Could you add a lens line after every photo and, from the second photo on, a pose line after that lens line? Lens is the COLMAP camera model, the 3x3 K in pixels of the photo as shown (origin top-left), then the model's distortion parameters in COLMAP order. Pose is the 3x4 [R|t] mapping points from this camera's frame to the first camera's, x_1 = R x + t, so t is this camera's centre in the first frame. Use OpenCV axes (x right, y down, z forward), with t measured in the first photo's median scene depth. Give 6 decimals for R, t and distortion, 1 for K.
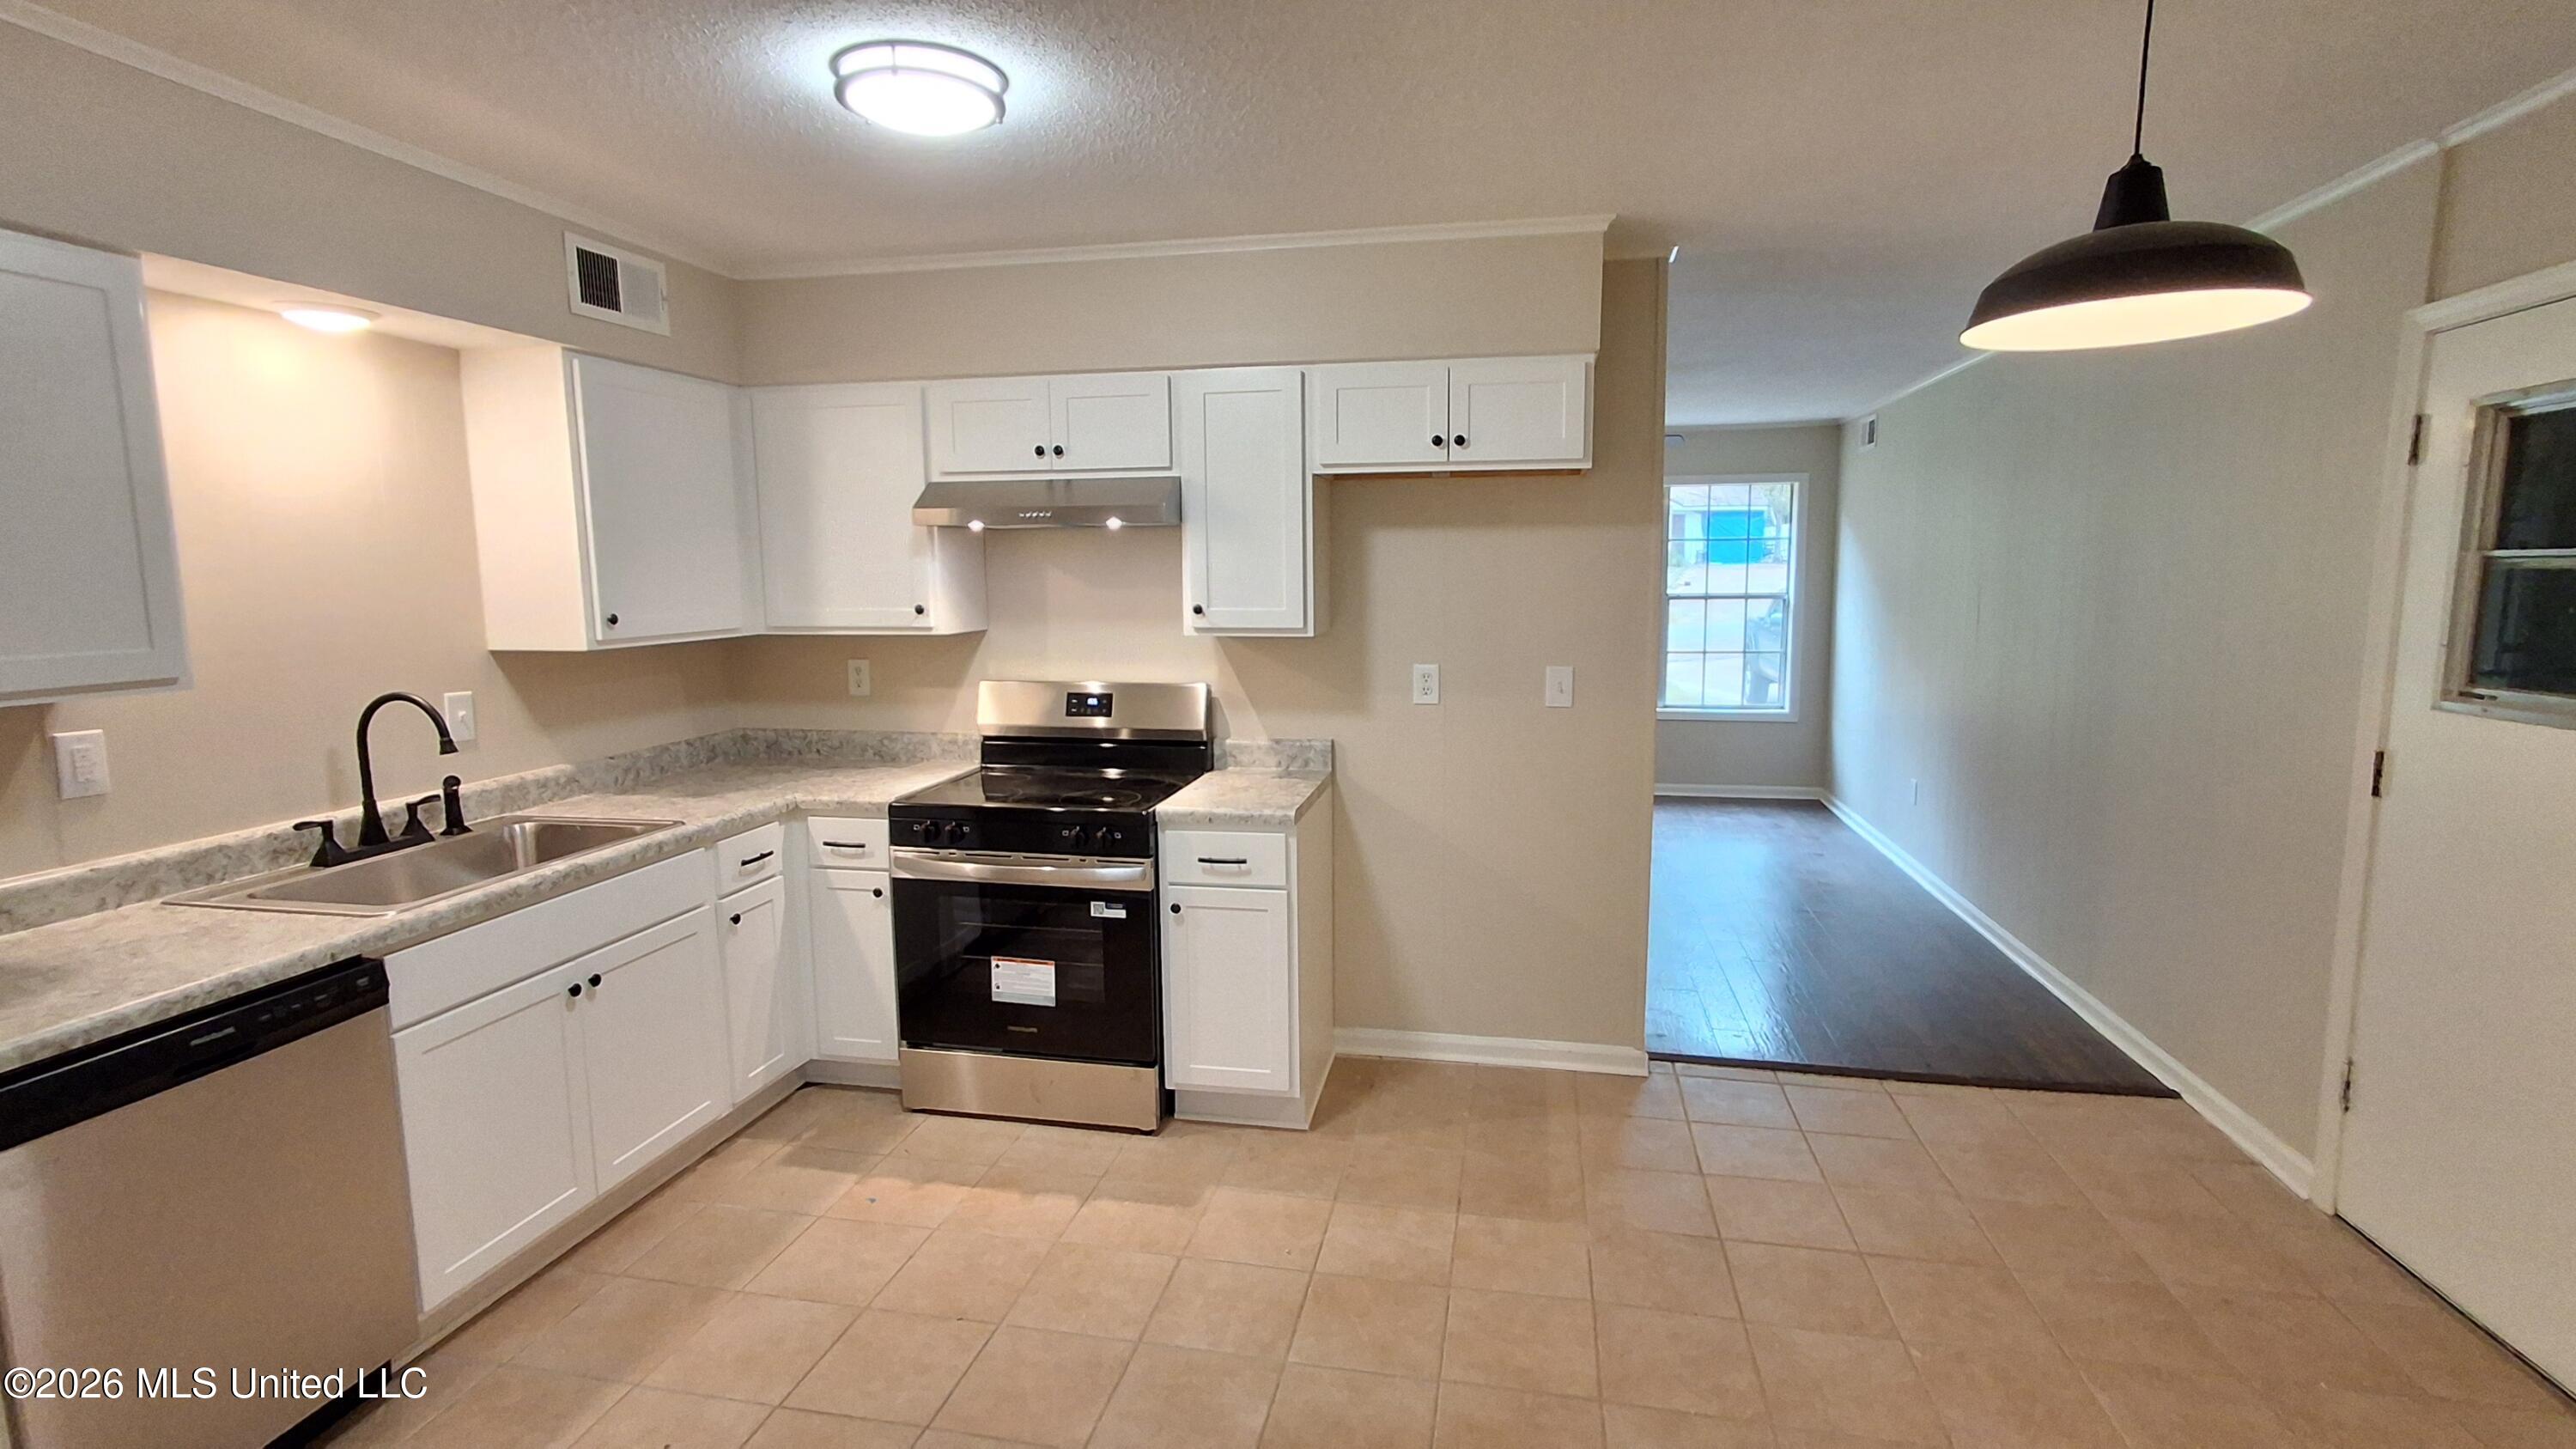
lens RADIAL K [[1175.5, 0, 1284.2], [0, 1175.5, 718.3], [0, 0, 1]] dist [0.003240, -0.000021]
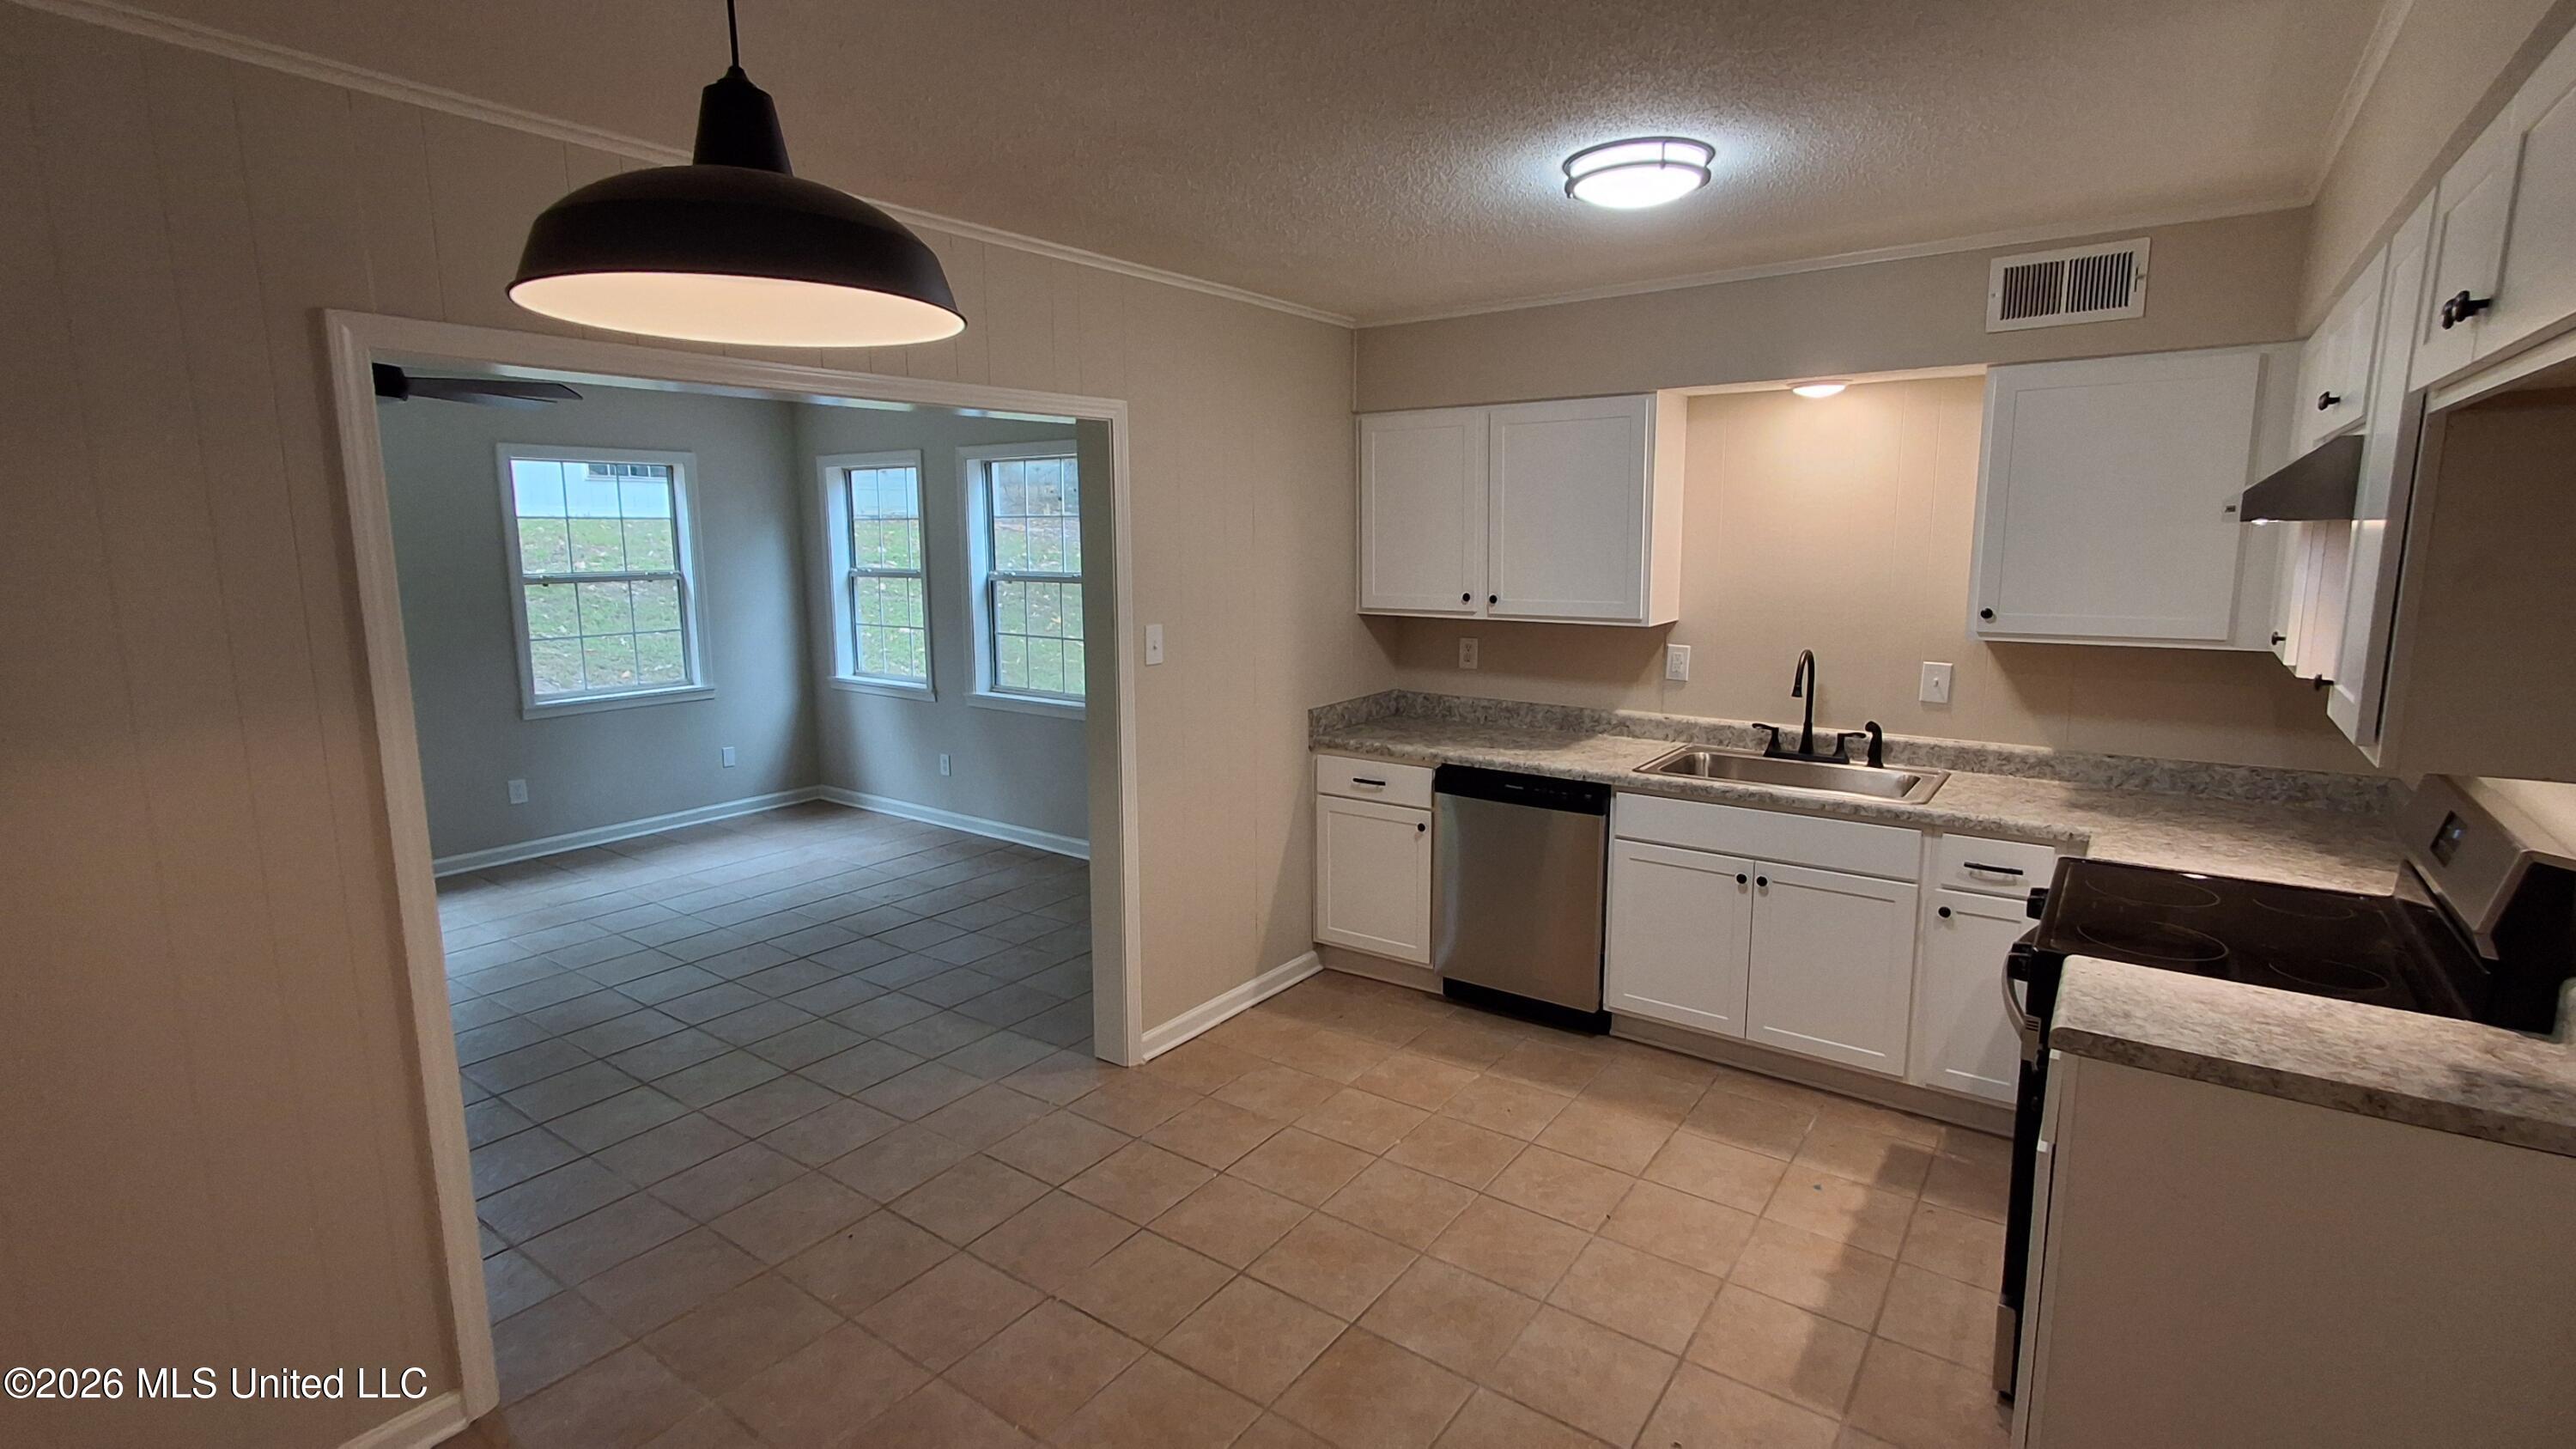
lens RADIAL K [[1175.5, 0, 1309.1], [0, 1175.5, 718.8], [0, 0, 1]] dist [0.003240, -0.000021]
pose [[-0.397694, 0.154449, -0.904425, 0.646909], [-0.111213, 0.970348, 0.214609, -0.149158], [0.910753, 0.185933, -0.368724, 0.834229]]
